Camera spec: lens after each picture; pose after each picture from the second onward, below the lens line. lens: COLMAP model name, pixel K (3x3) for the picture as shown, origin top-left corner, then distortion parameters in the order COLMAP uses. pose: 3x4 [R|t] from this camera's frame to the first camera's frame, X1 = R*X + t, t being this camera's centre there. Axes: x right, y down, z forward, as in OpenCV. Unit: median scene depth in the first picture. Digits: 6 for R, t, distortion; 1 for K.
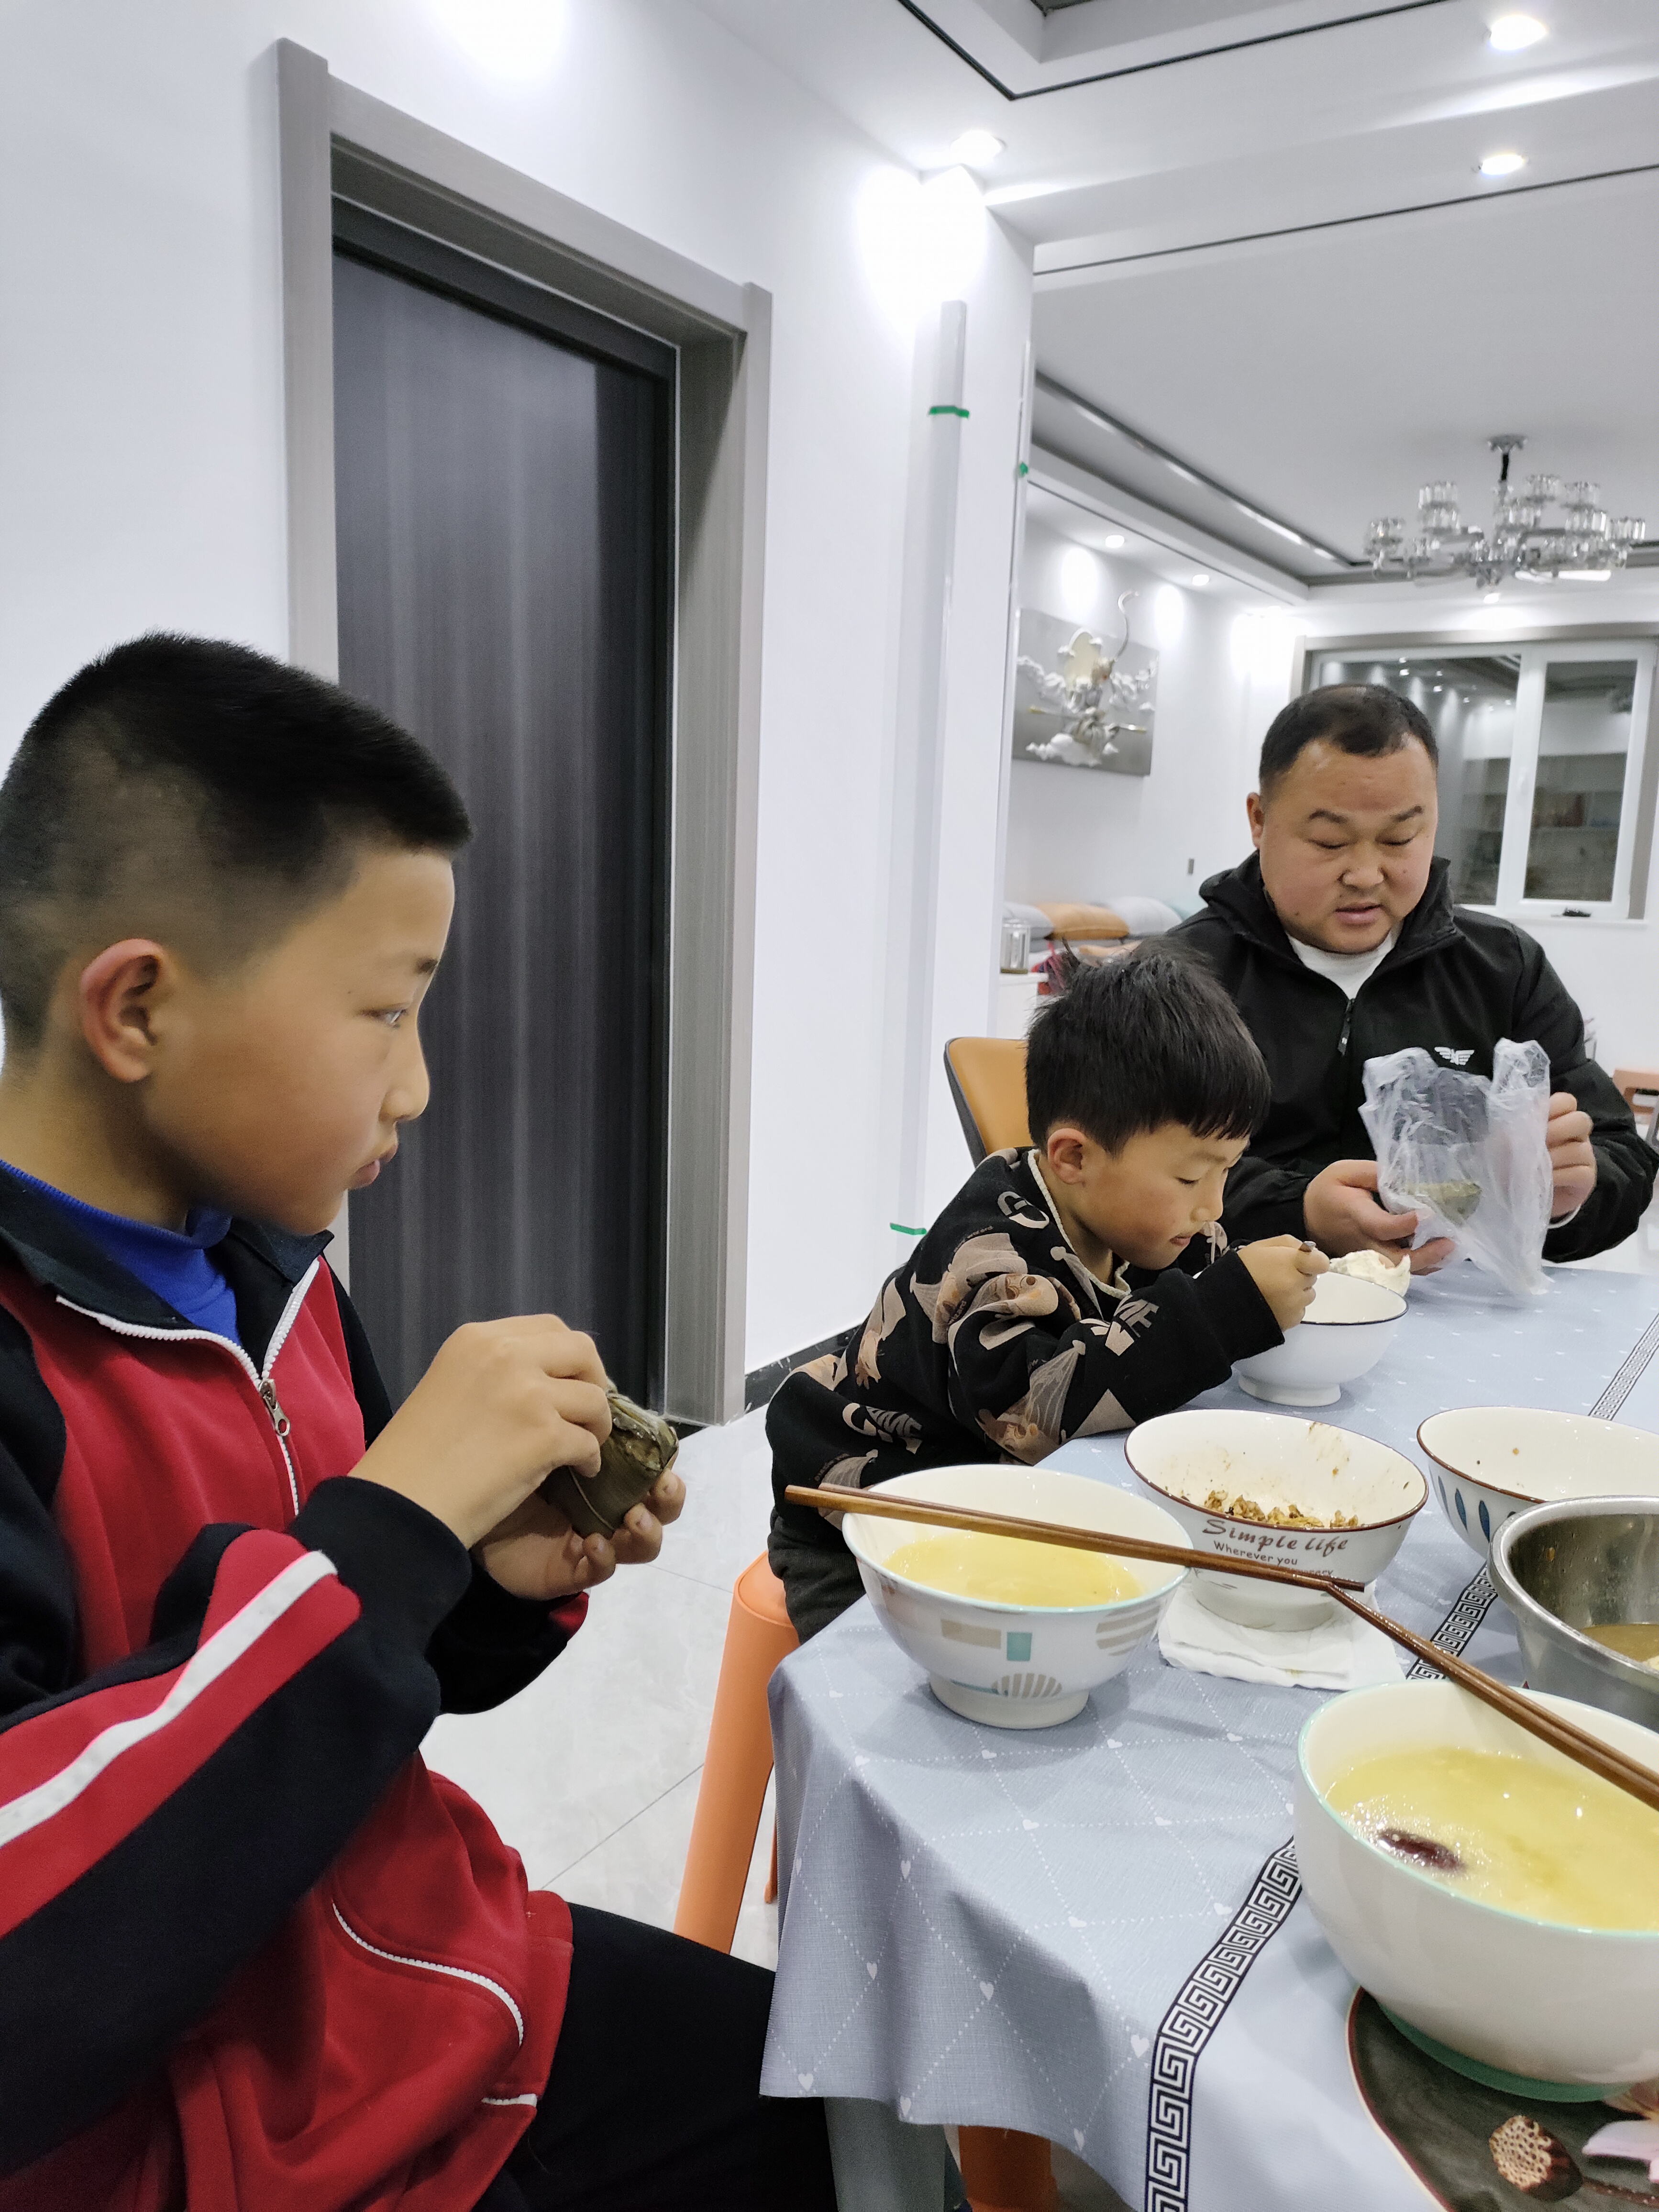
lens RADIAL K [[1632.3, 0, 829.5], [0, 1632.3, 1106.0], [0, 0, 1]] dist [0.081471, -0.094067]
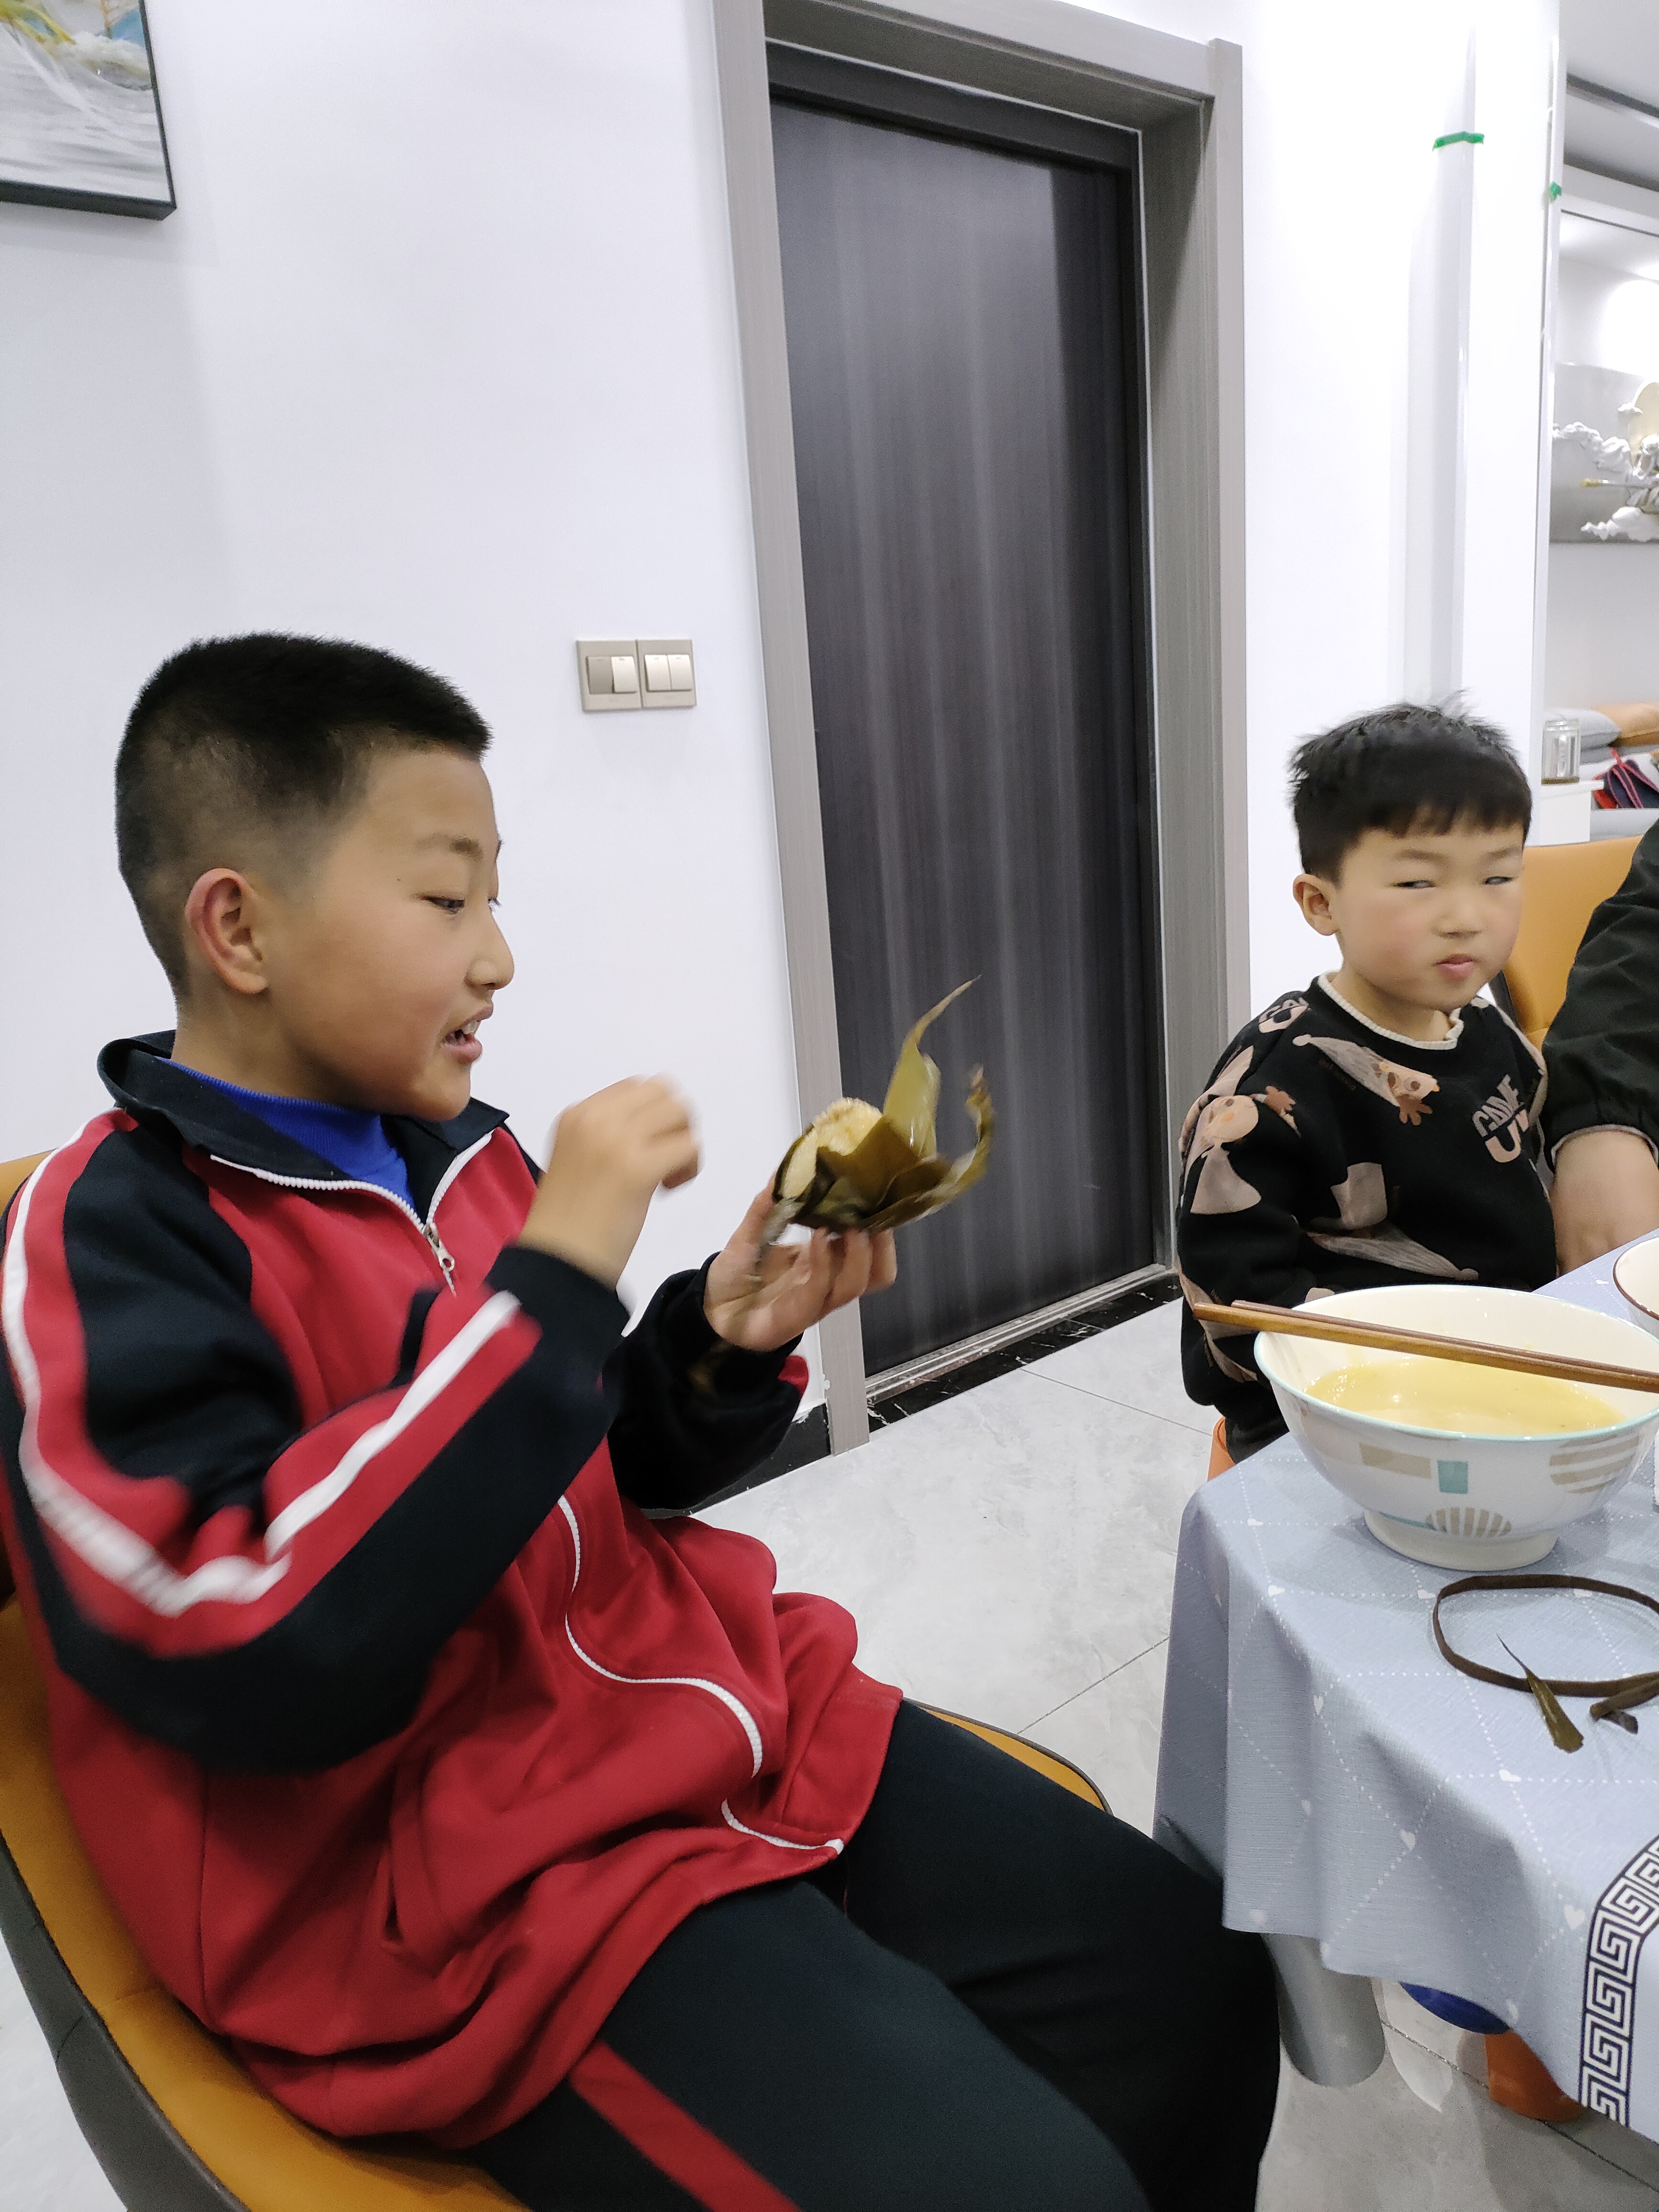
lens RADIAL K [[1631.7, 0, 829.5], [0, 1631.7, 1106.0], [0, 0, 1]] dist [0.018431, -0.004476]
pose [[0.945415, -0.027530, -0.324705, 0.082443], [0.052293, 0.996329, 0.067785, 0.048754], [0.321647, -0.081065, 0.943383, 0.073836]]
